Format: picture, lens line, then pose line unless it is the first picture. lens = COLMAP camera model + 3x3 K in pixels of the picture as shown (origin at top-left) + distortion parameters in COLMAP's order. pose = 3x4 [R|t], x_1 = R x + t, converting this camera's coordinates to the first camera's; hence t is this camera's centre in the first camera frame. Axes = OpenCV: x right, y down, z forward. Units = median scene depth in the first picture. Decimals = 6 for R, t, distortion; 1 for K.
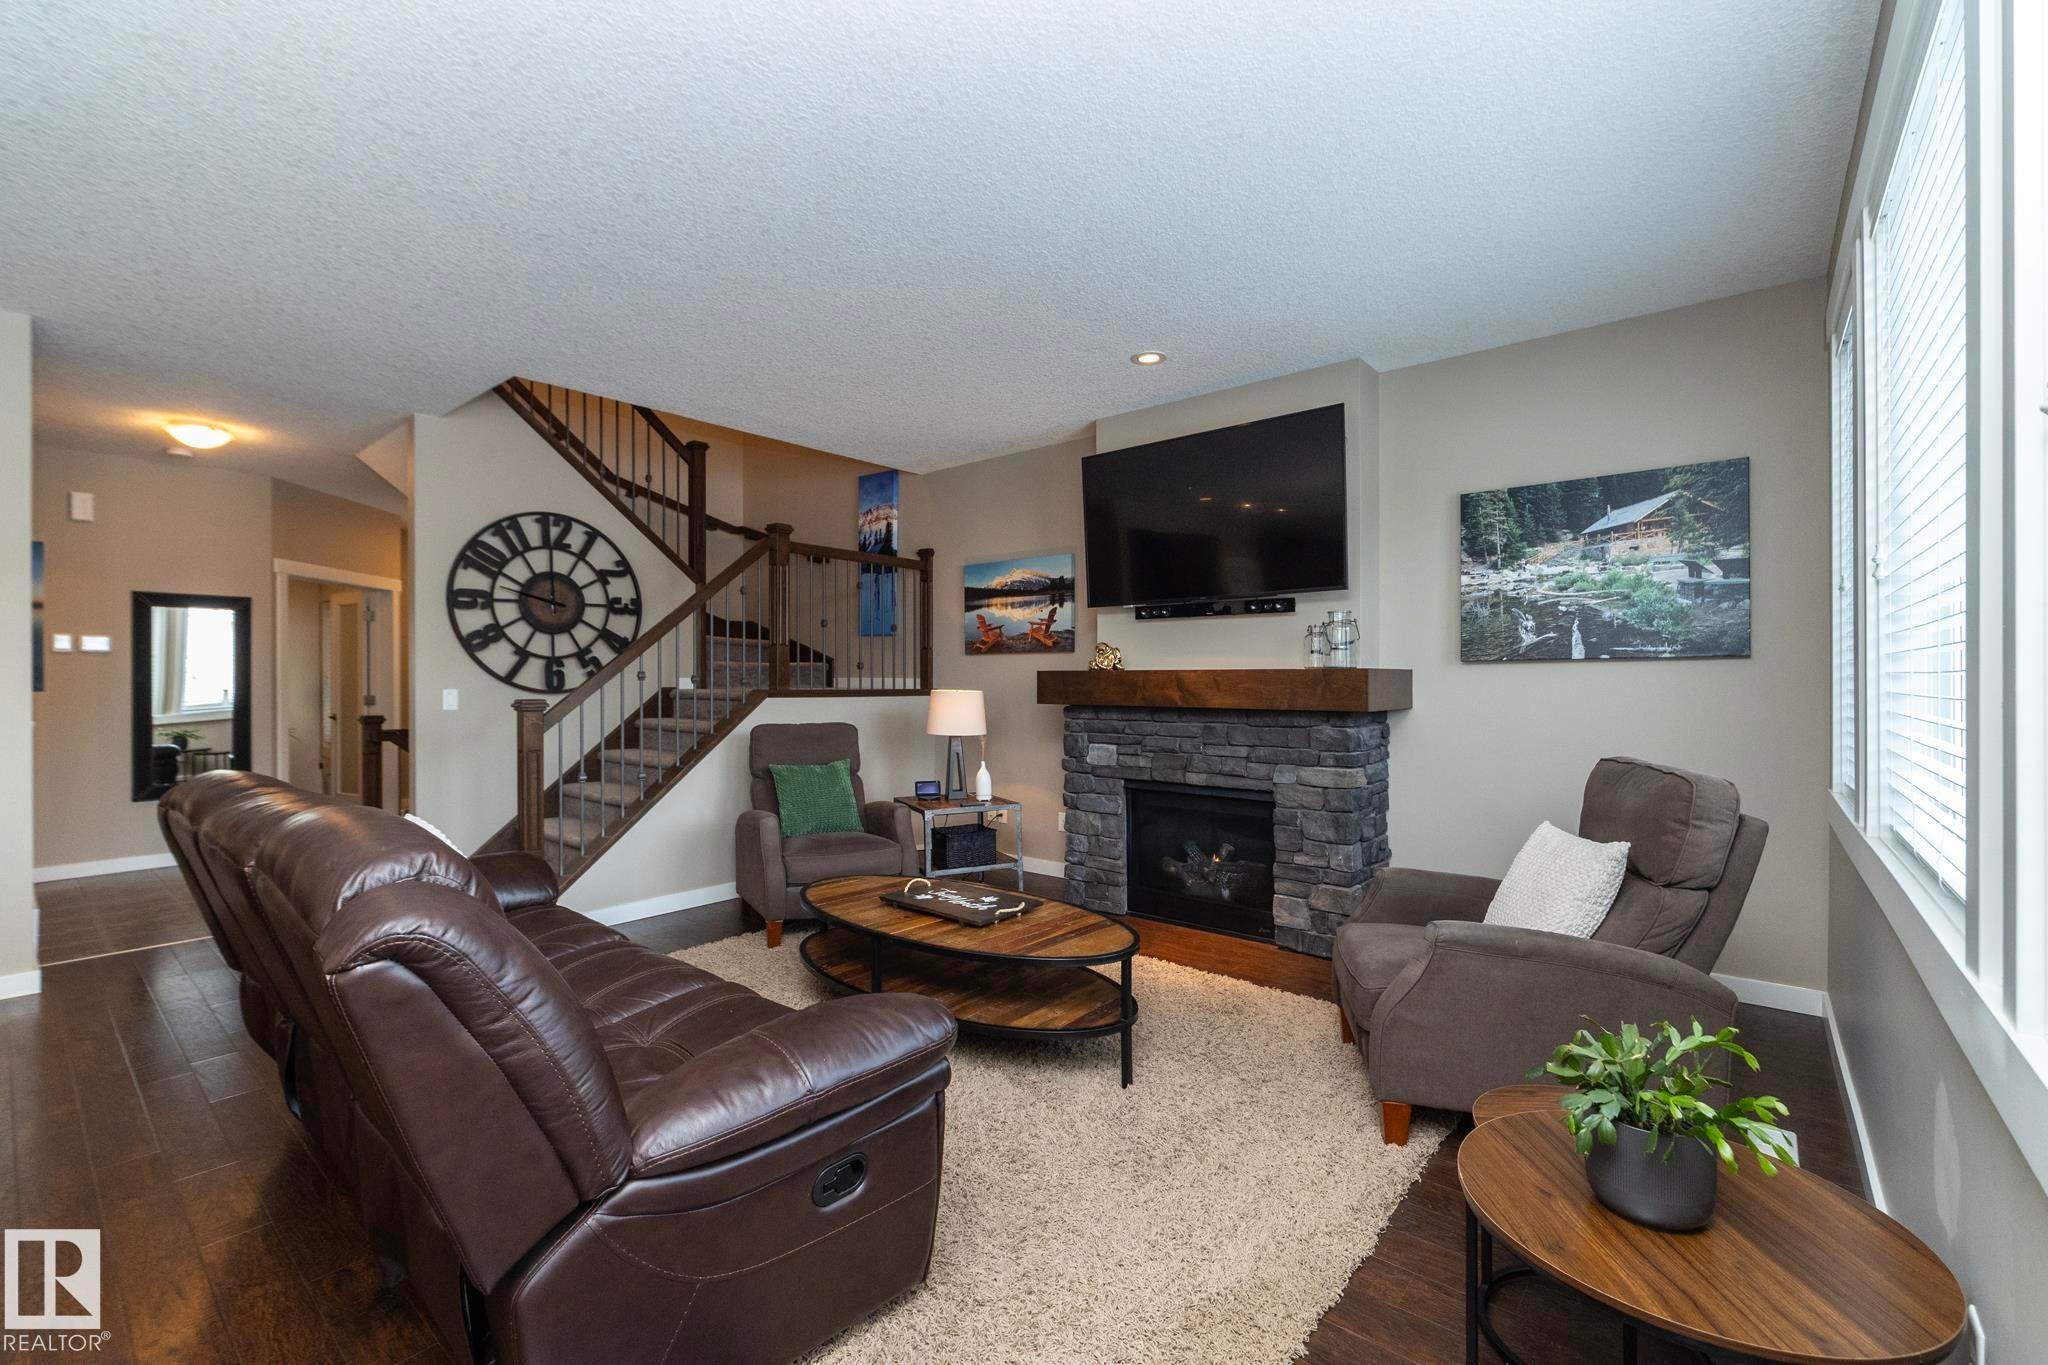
lens RADIAL K [[866.0, 0, 1021.5], [0, 866.0, 677.0], [0, 0, 1]] dist [-0.001222, -0.000805]
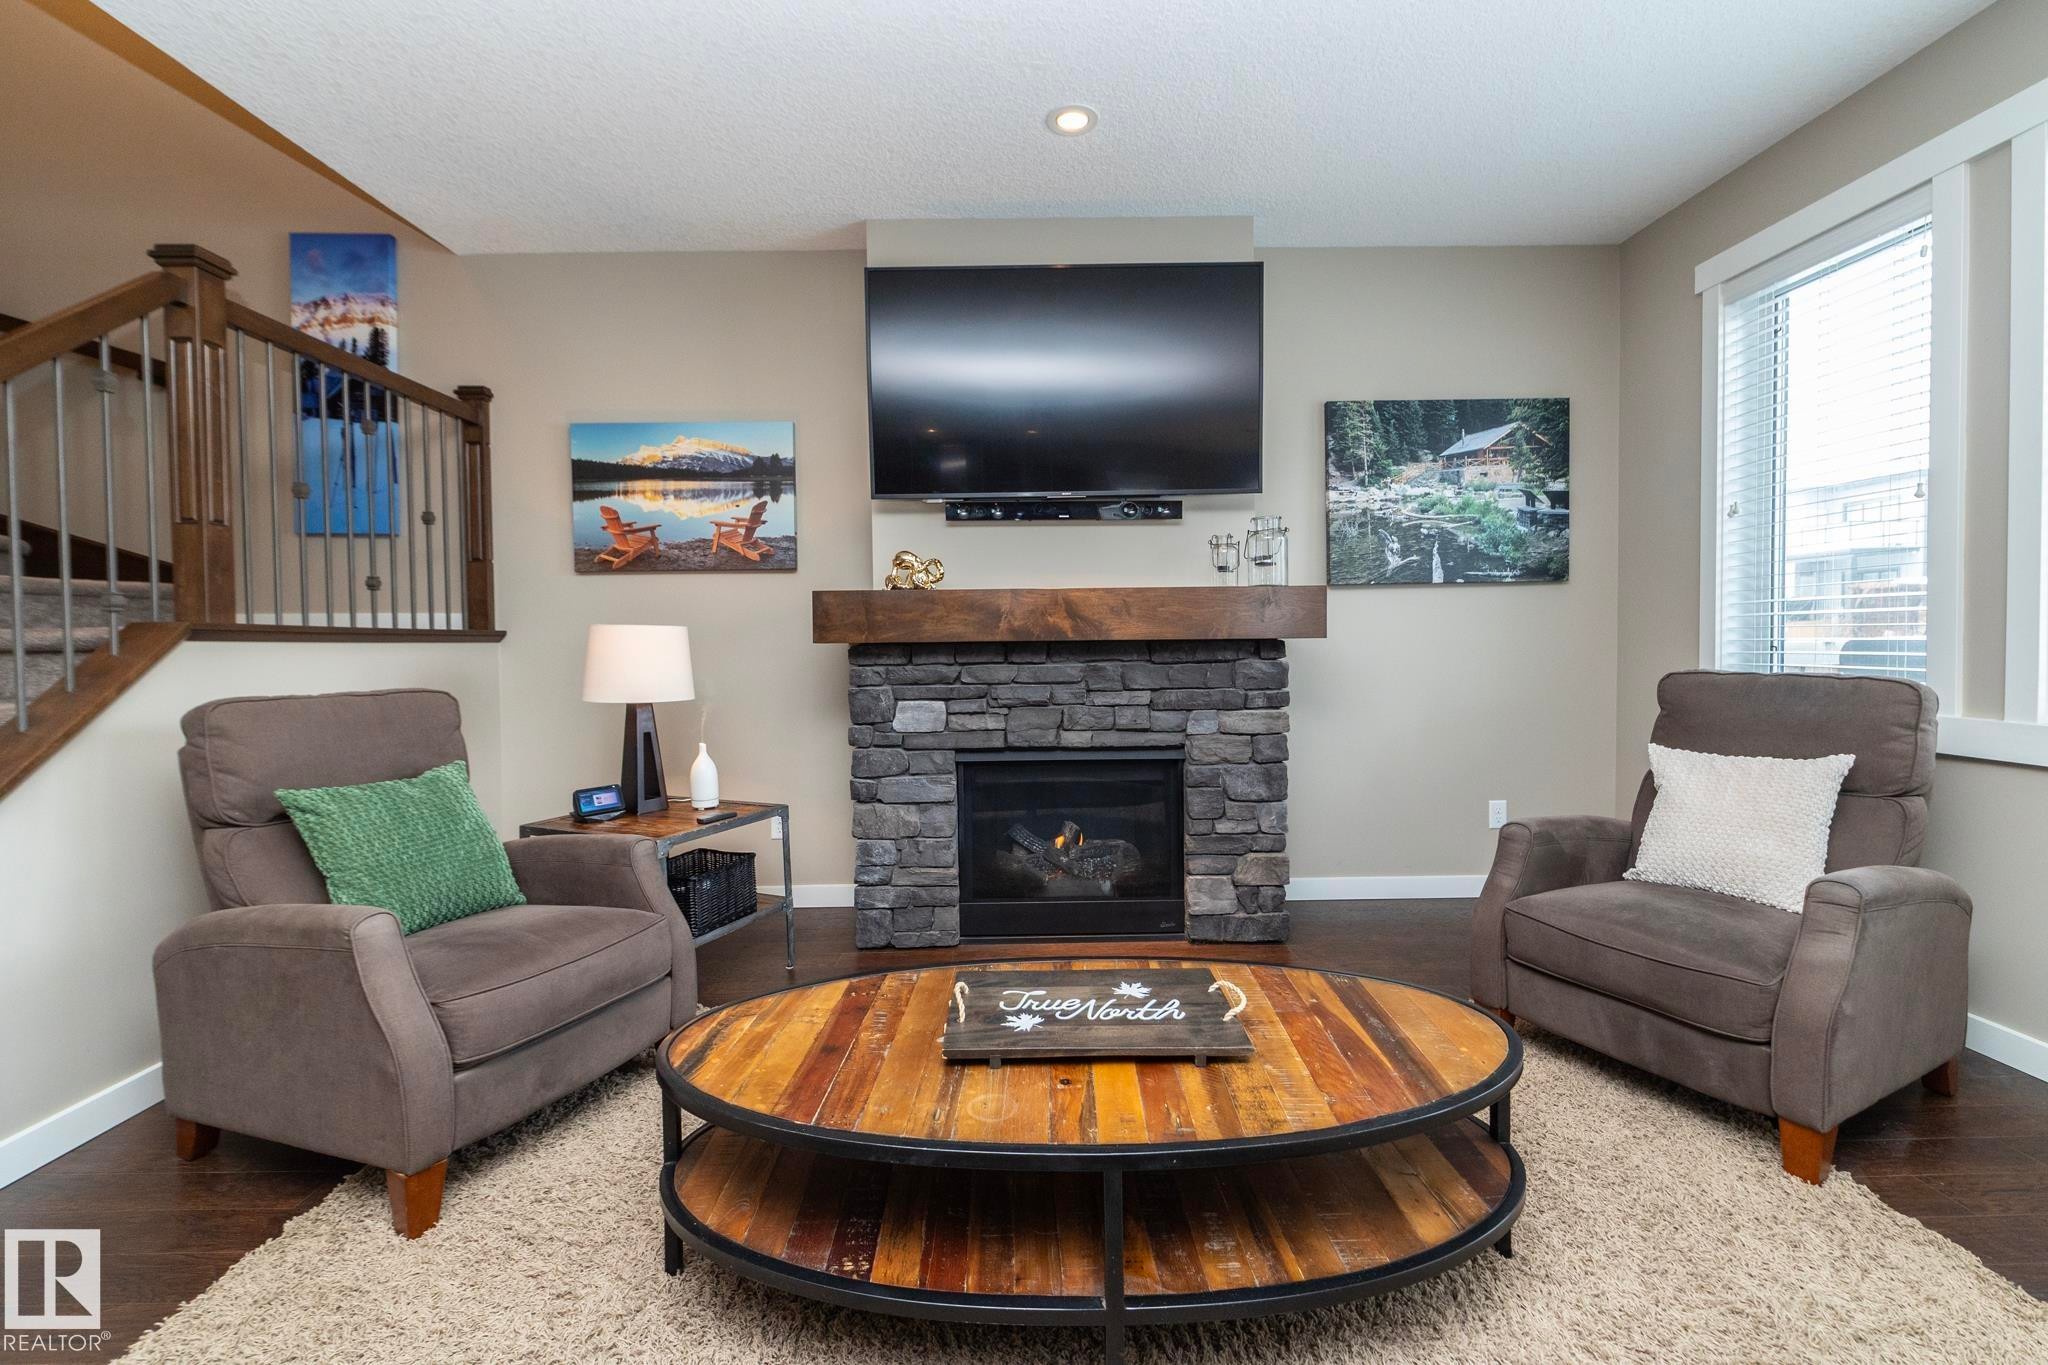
lens RADIAL K [[867.9, 0, 1022.3], [0, 867.9, 660.6], [0, 0, 1]] dist [-0.001540, -0.000212]
pose [[0.759490, -0.024965, 0.650039, -0.296168], [0.009682, 0.999586, 0.027078, 0.029711], [-0.650446, -0.014271, 0.759418, 0.453548]]
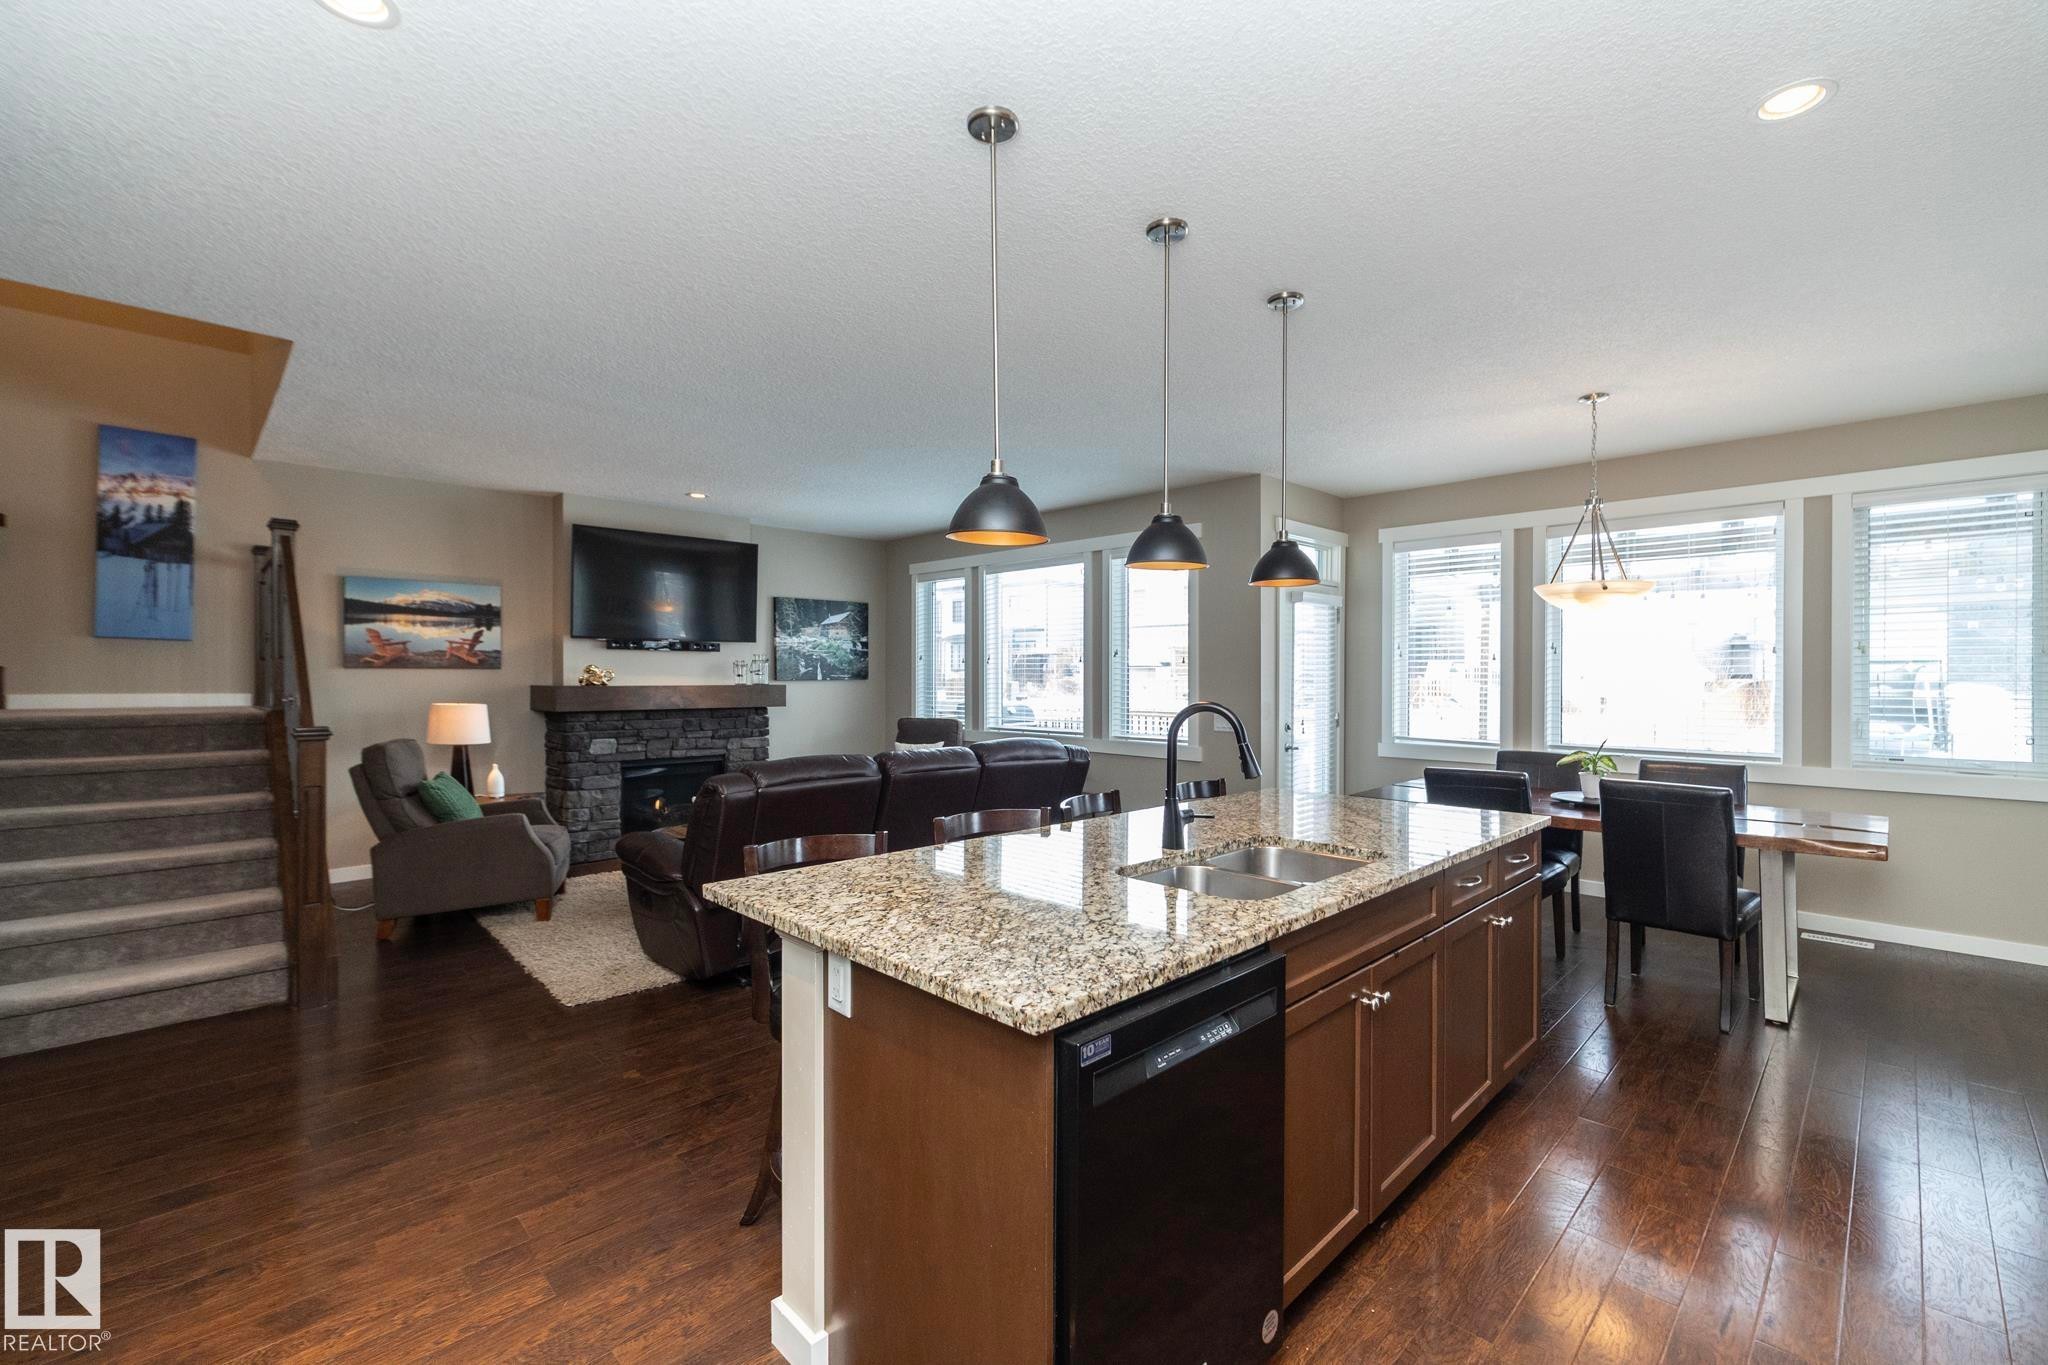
lens RADIAL K [[866.0, 0, 1021.5], [0, 866.0, 677.0], [0, 0, 1]] dist [-0.001222, -0.000805]
pose [[0.099266, 0.000759, 0.995061, -1.265280], [-0.002180, 0.999997, -0.000545, -0.022958], [-0.995059, -0.002115, 0.099268, 0.206699]]
